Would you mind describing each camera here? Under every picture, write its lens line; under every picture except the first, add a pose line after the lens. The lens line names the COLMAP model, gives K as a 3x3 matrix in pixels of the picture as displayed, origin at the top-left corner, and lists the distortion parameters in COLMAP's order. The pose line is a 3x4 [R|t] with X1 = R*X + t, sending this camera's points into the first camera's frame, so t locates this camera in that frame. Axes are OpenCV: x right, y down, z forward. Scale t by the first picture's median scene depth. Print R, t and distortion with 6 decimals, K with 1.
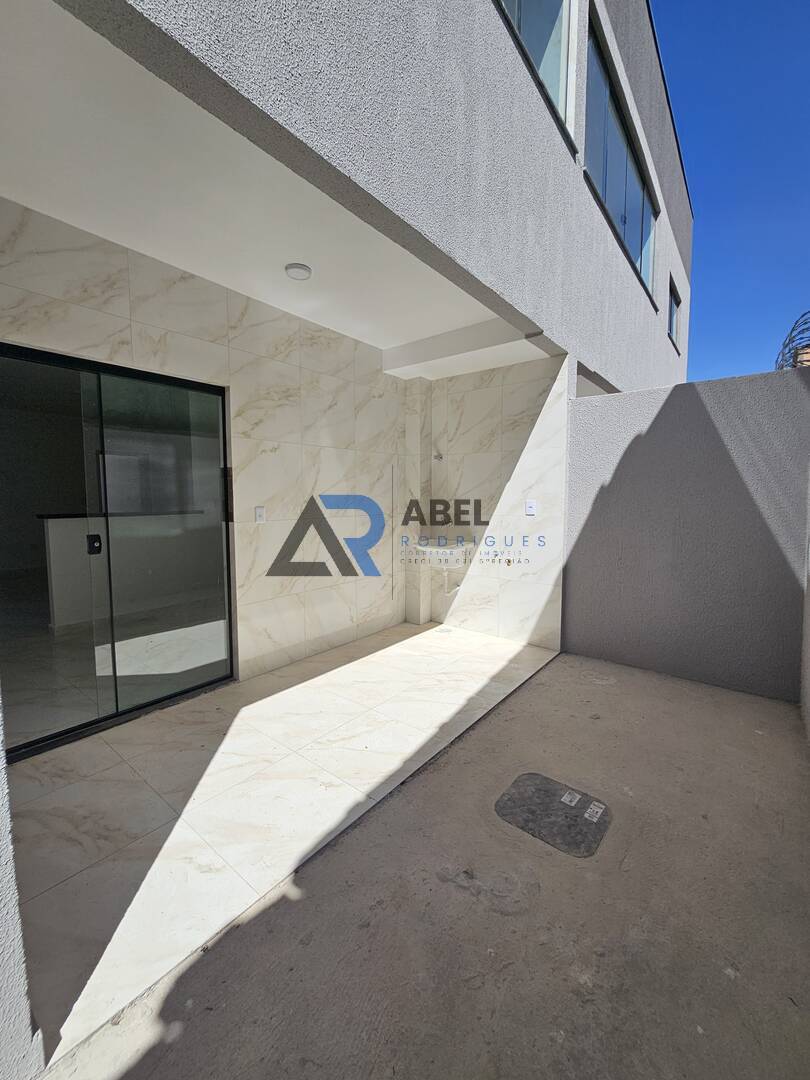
lens RADIAL K [[440.0, 0, 411.1], [0, 440.0, 531.0], [0, 0, 1]] dist [-0.001988, -0.000903]
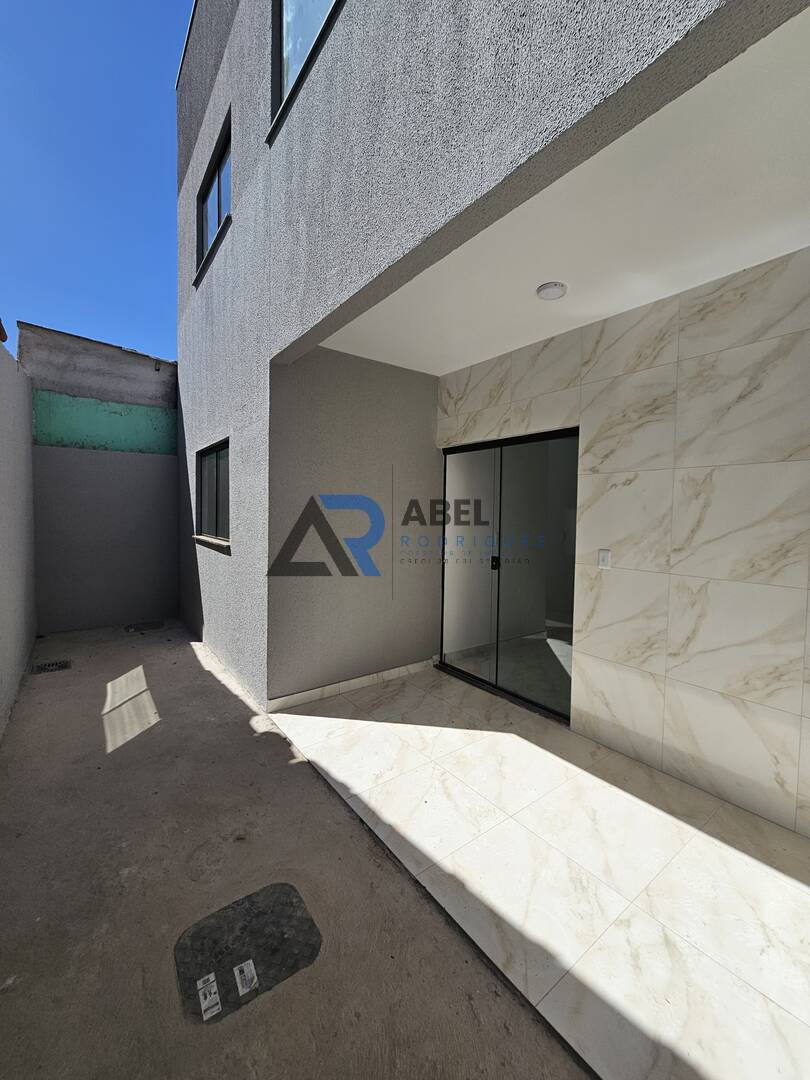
lens RADIAL K [[440.0, 0, 411.1], [0, 440.0, 531.0], [0, 0, 1]] dist [-0.001988, -0.000903]
pose [[-0.262100, 0.033551, -0.964457, 0.742372], [-0.097119, 0.993405, 0.060950, -0.134202], [0.960141, 0.109642, -0.257113, 1.061470]]
